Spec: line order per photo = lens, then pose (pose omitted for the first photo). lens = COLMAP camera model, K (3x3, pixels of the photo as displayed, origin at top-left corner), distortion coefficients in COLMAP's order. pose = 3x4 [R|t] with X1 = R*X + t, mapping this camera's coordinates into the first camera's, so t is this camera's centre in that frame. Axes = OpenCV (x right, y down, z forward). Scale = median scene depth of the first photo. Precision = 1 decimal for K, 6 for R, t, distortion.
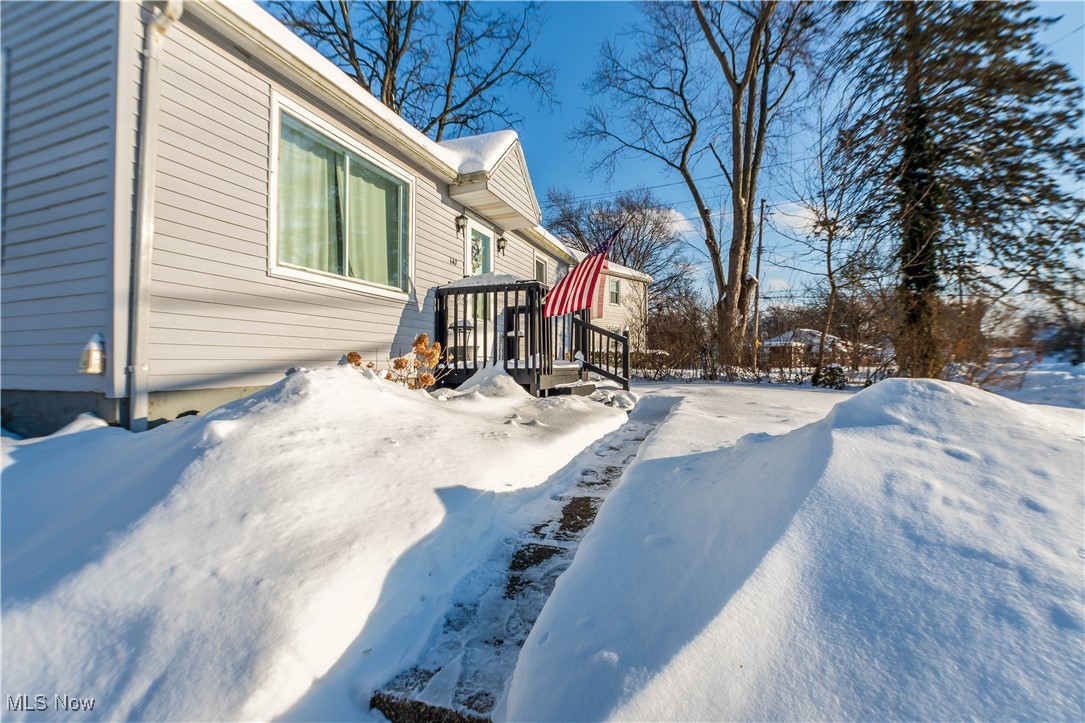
lens RADIAL K [[490.9, 0, 535.5], [0, 490.9, 360.9], [0, 0, 1]] dist [-0.037084, 0.001337]
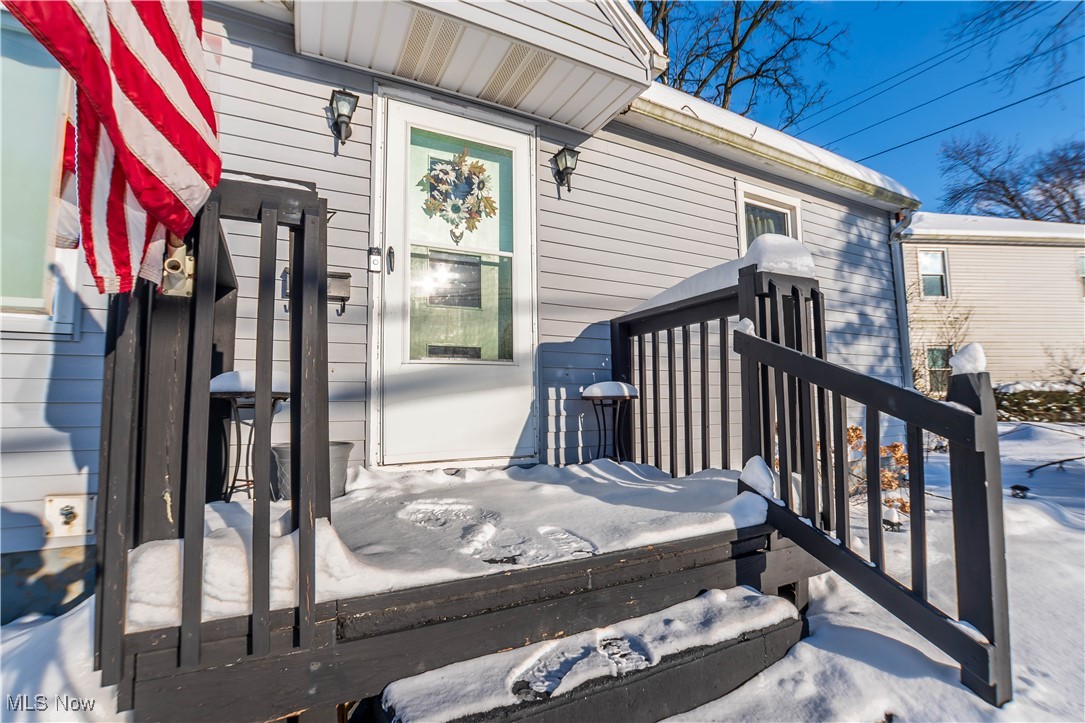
lens RADIAL K [[490.9, 0, 535.5], [0, 490.9, 360.9], [0, 0, 1]] dist [-0.037084, 0.001337]
pose [[0.742936, -0.045836, -0.667791, 0.170420], [0.007757, 0.998175, -0.059883, -0.053486], [0.669318, 0.039310, 0.741936, 0.688548]]
